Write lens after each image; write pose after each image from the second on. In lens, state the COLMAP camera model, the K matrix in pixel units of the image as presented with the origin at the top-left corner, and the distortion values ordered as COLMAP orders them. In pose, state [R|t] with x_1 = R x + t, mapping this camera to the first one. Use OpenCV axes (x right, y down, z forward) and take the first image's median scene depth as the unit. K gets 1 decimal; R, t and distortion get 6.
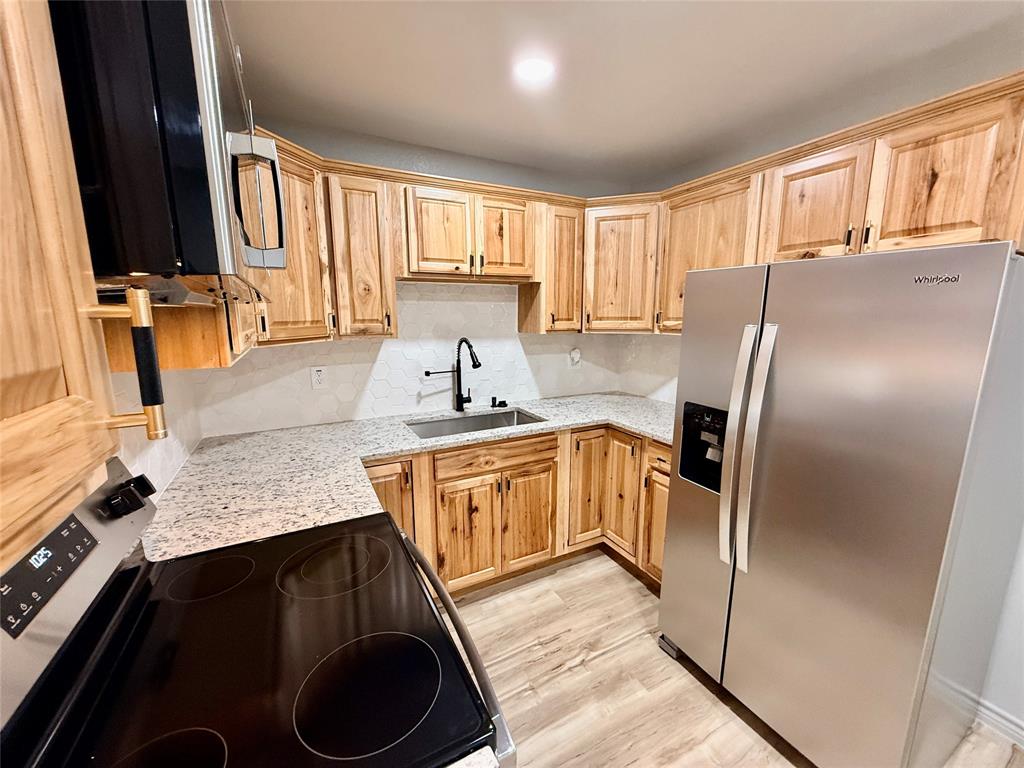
lens RADIAL K [[407.9, 0, 511.3], [0, 407.9, 384.8], [0, 0, 1]] dist [0.000775, -0.000377]
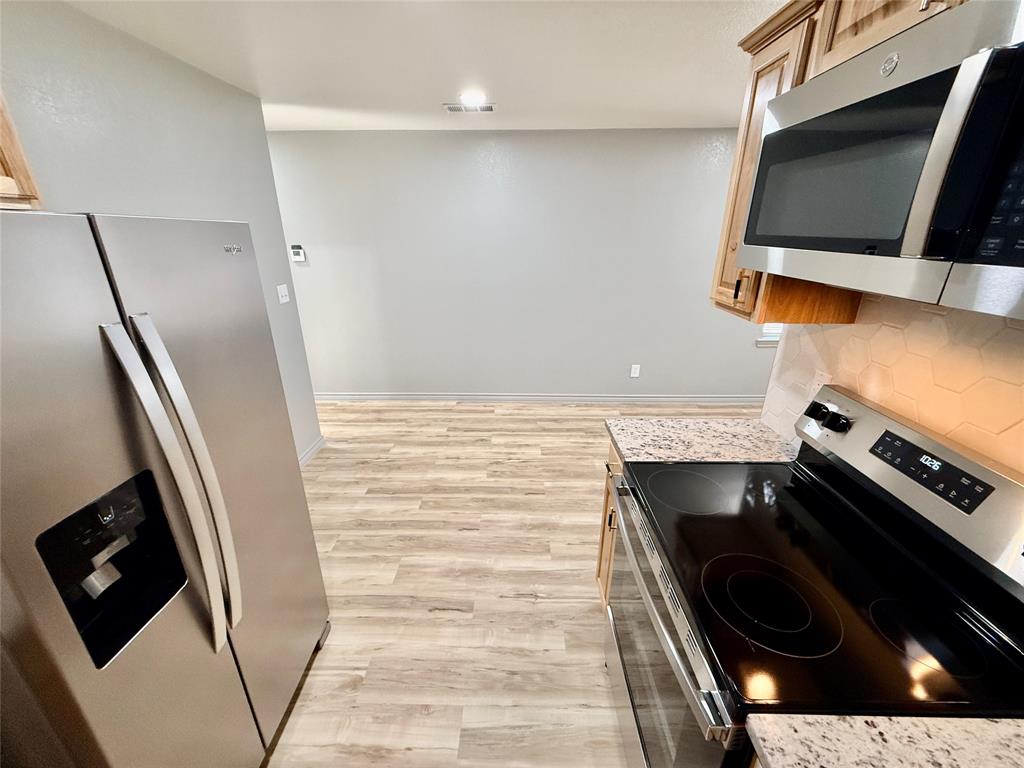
lens RADIAL K [[407.9, 0, 511.3], [0, 407.9, 384.8], [0, 0, 1]] dist [0.000775, -0.000377]
pose [[-0.878942, -0.167407, 0.446582, -0.117029], [0.082632, 0.868757, 0.488297, -0.192025], [-0.469715, 0.466087, -0.749754, 0.760148]]
